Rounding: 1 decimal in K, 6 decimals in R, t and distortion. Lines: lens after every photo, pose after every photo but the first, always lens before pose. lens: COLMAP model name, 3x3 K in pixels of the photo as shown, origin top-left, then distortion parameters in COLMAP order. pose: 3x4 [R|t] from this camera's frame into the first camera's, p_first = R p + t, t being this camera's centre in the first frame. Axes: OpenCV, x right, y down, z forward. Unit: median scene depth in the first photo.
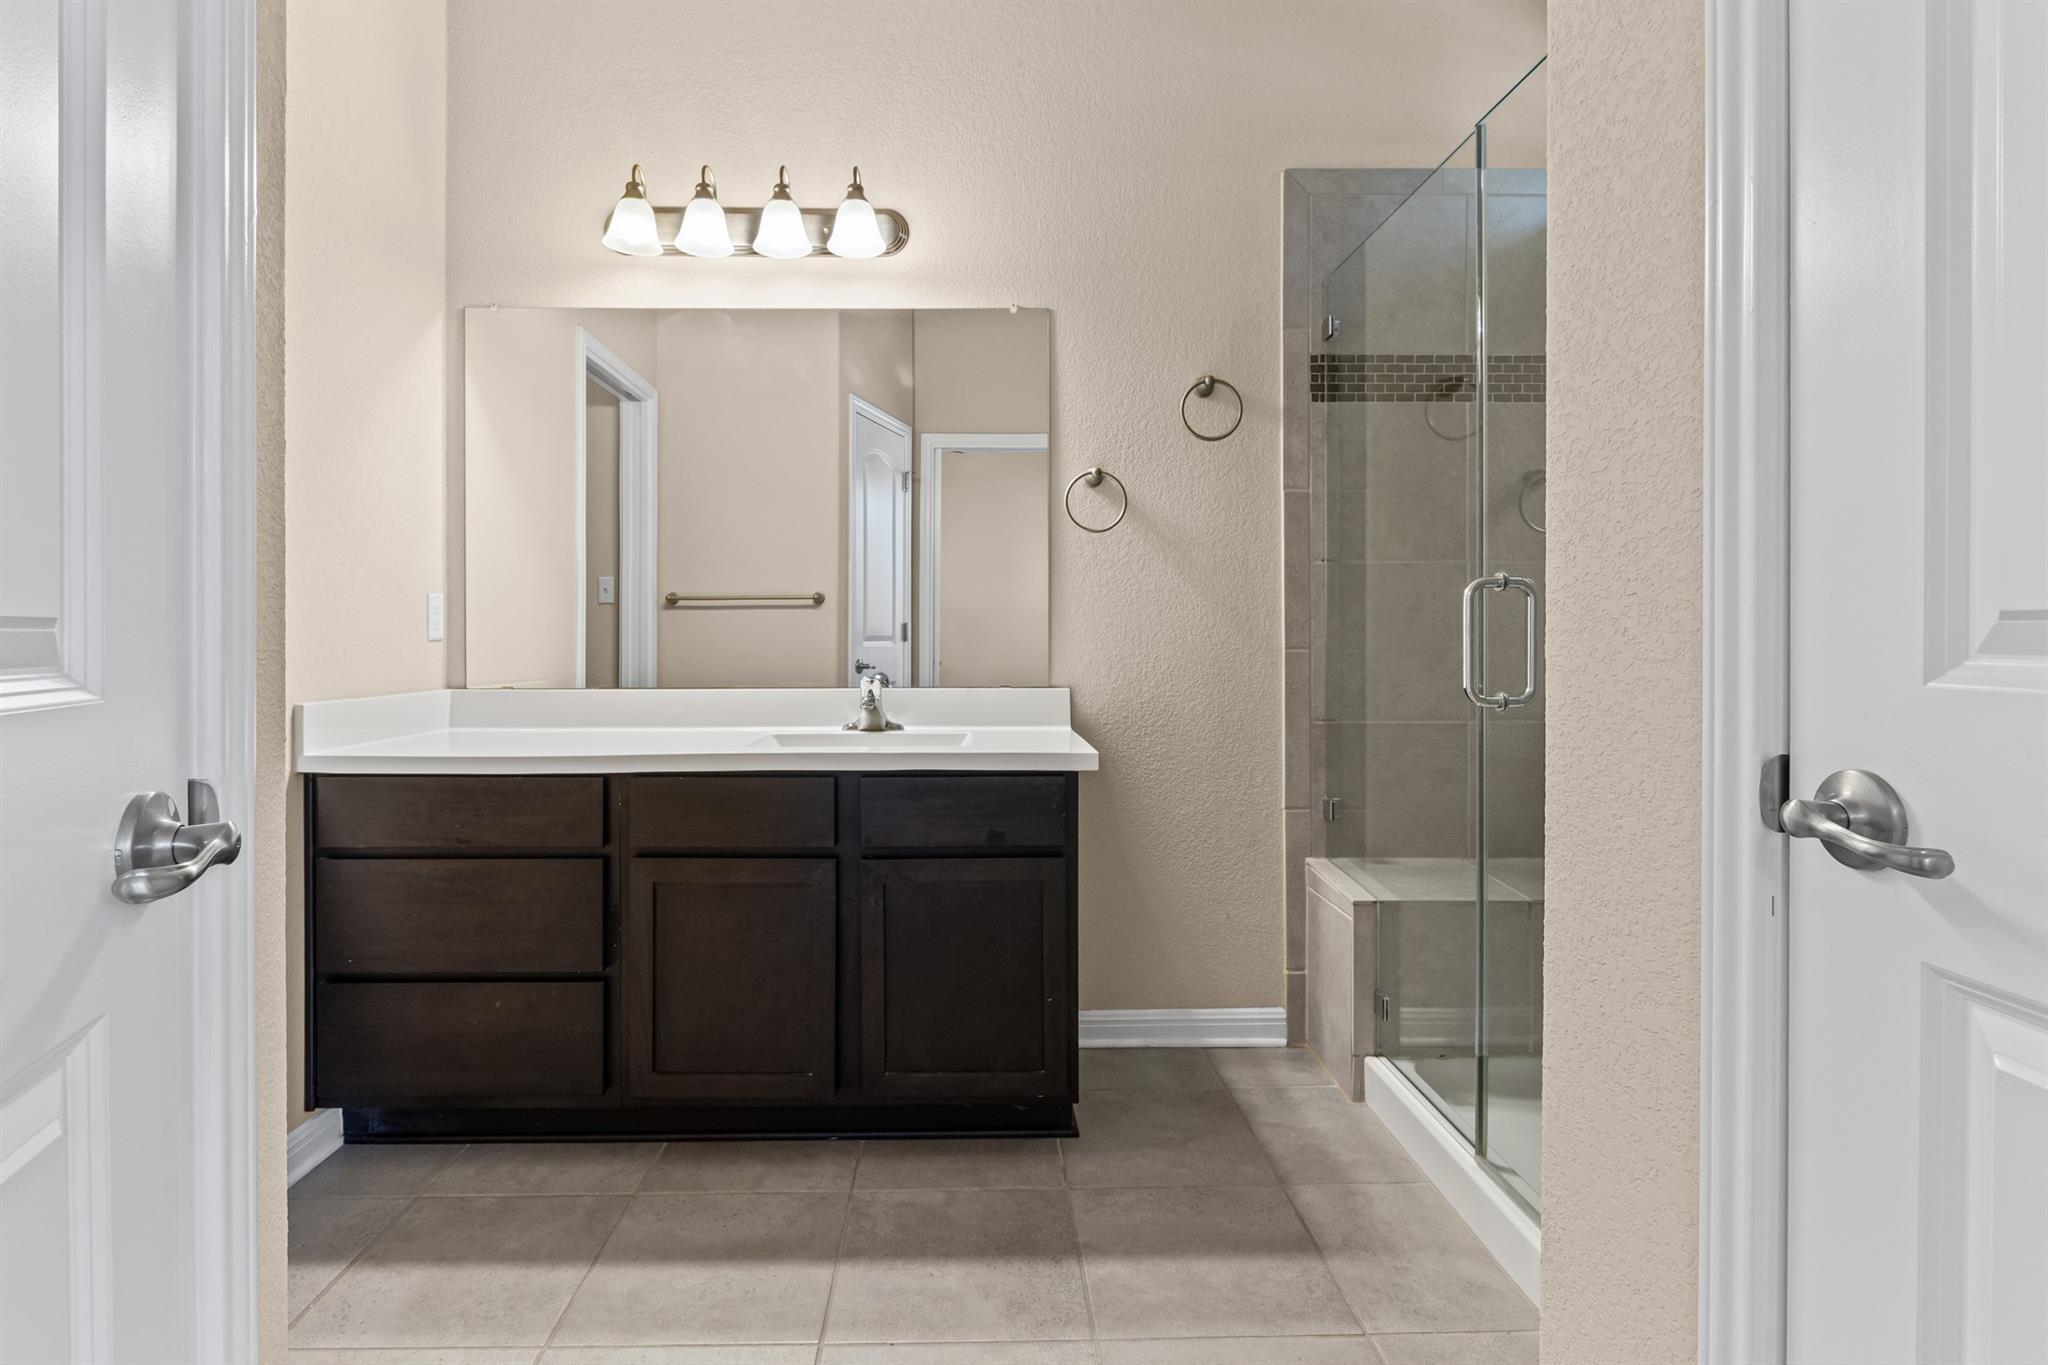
lens RADIAL K [[986.2, 0, 989.4], [0, 986.2, 641.4], [0, 0, 1]] dist [-0.000178, 0.000163]
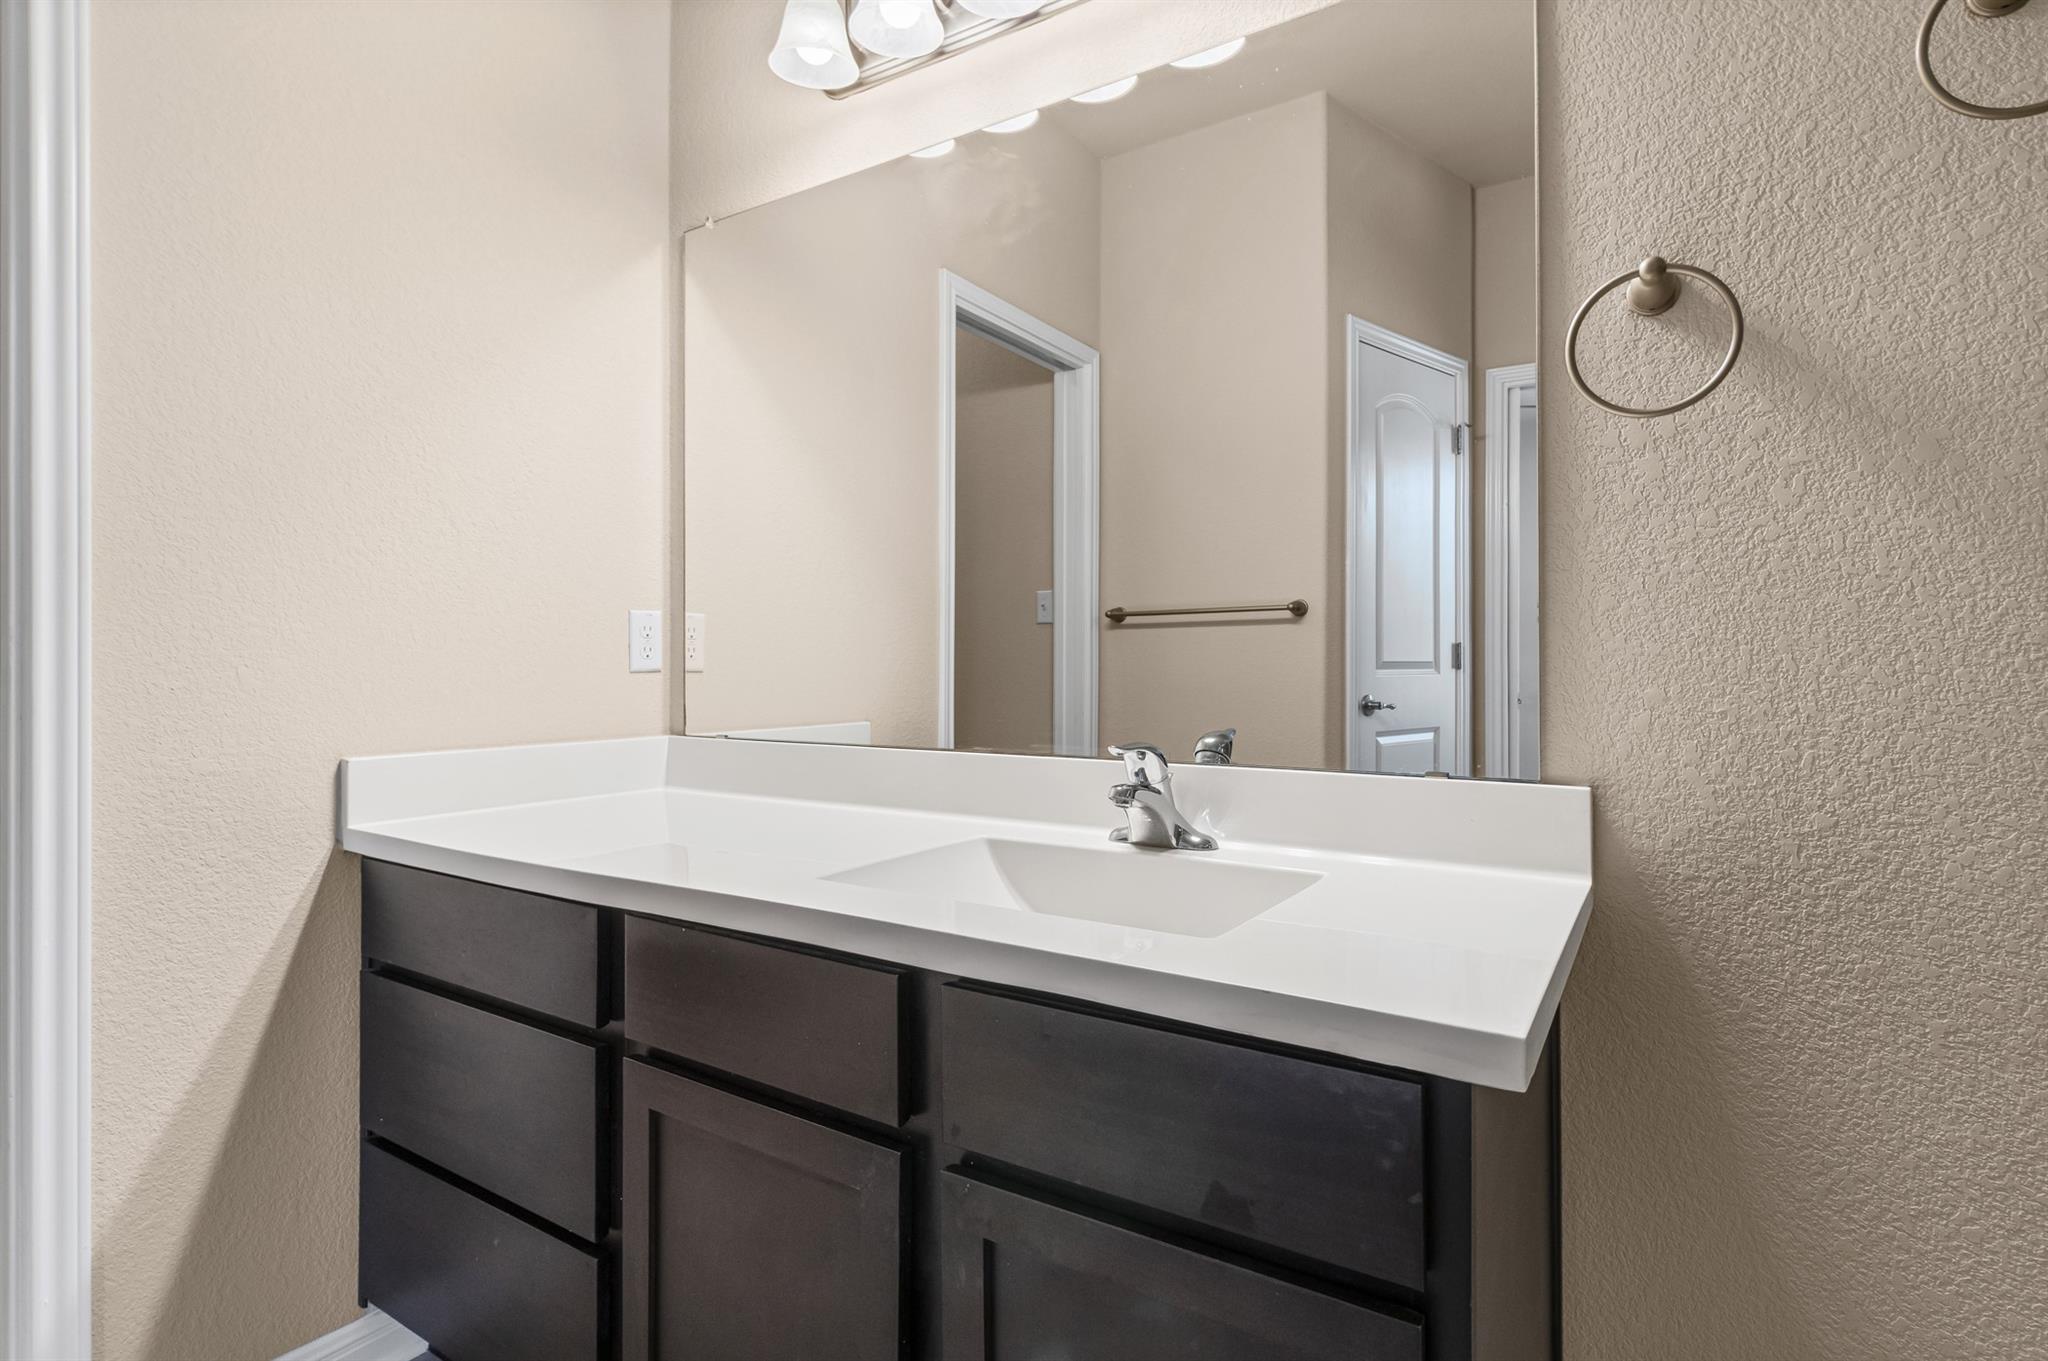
lens RADIAL K [[998.4, 0, 1064.7], [0, 998.4, 661.6], [0, 0, 1]] dist [-0.000153, 0.000537]
pose [[0.840595, -0.000678, -0.541664, 0.125429], [-0.000785, 0.999997, -0.002469, -0.006689], [0.541664, 0.002501, 0.840591, 0.508312]]
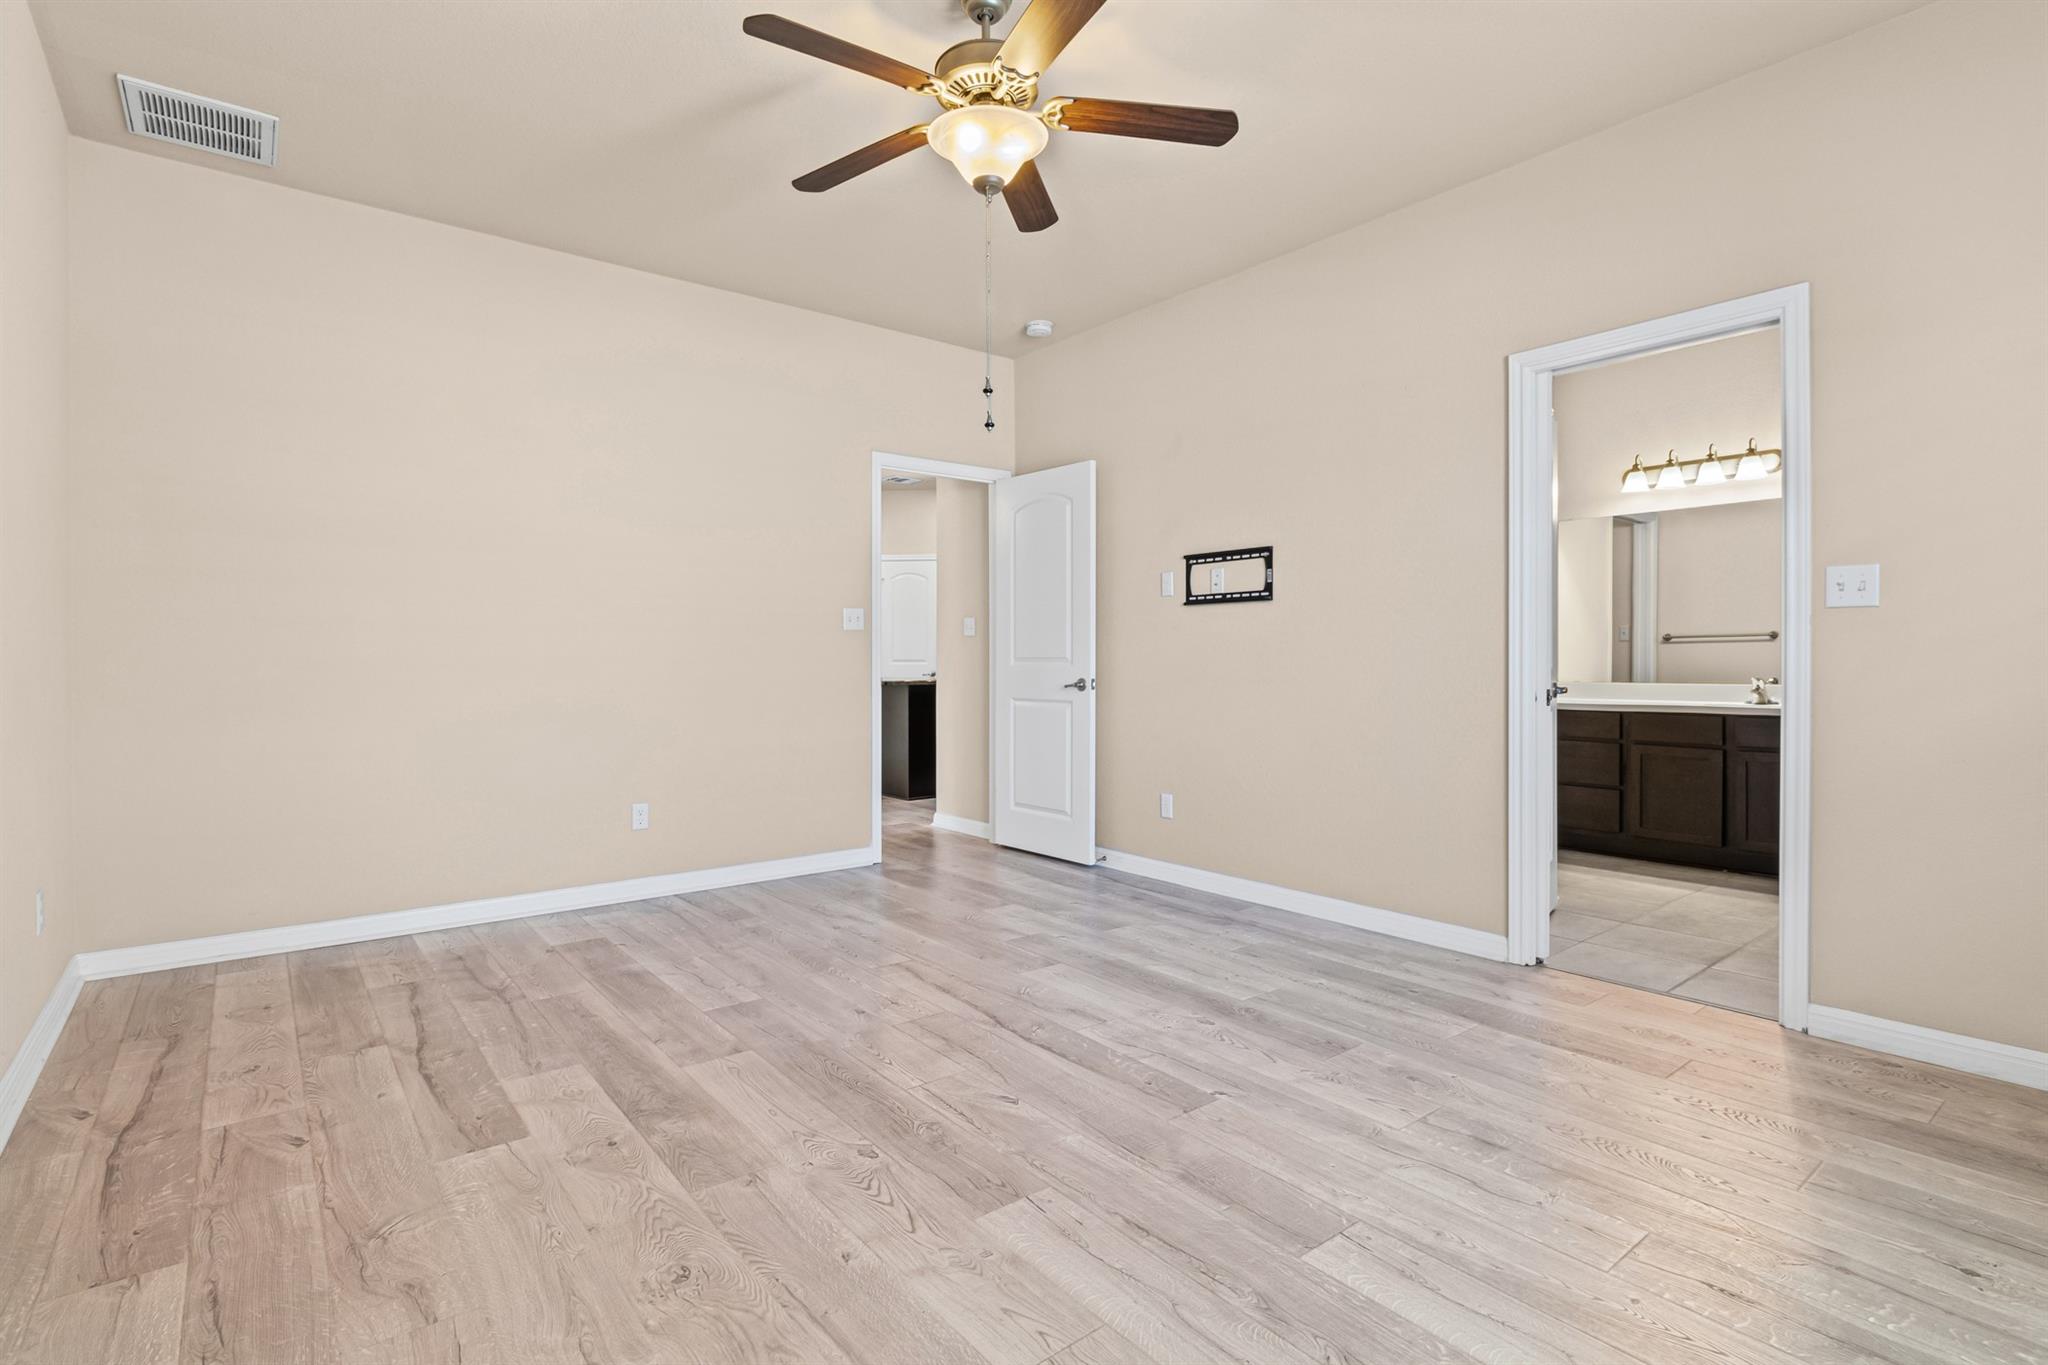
lens RADIAL K [[998.4, 0, 1064.7], [0, 998.4, 663.6], [0, 0, 1]] dist [-0.000153, 0.000537]
pose [[0.633088, 0.002341, -0.774076, 0.549709], [-0.007797, 0.999964, -0.003353, 0.023695], [0.774040, 0.008158, 0.633084, -1.377876]]
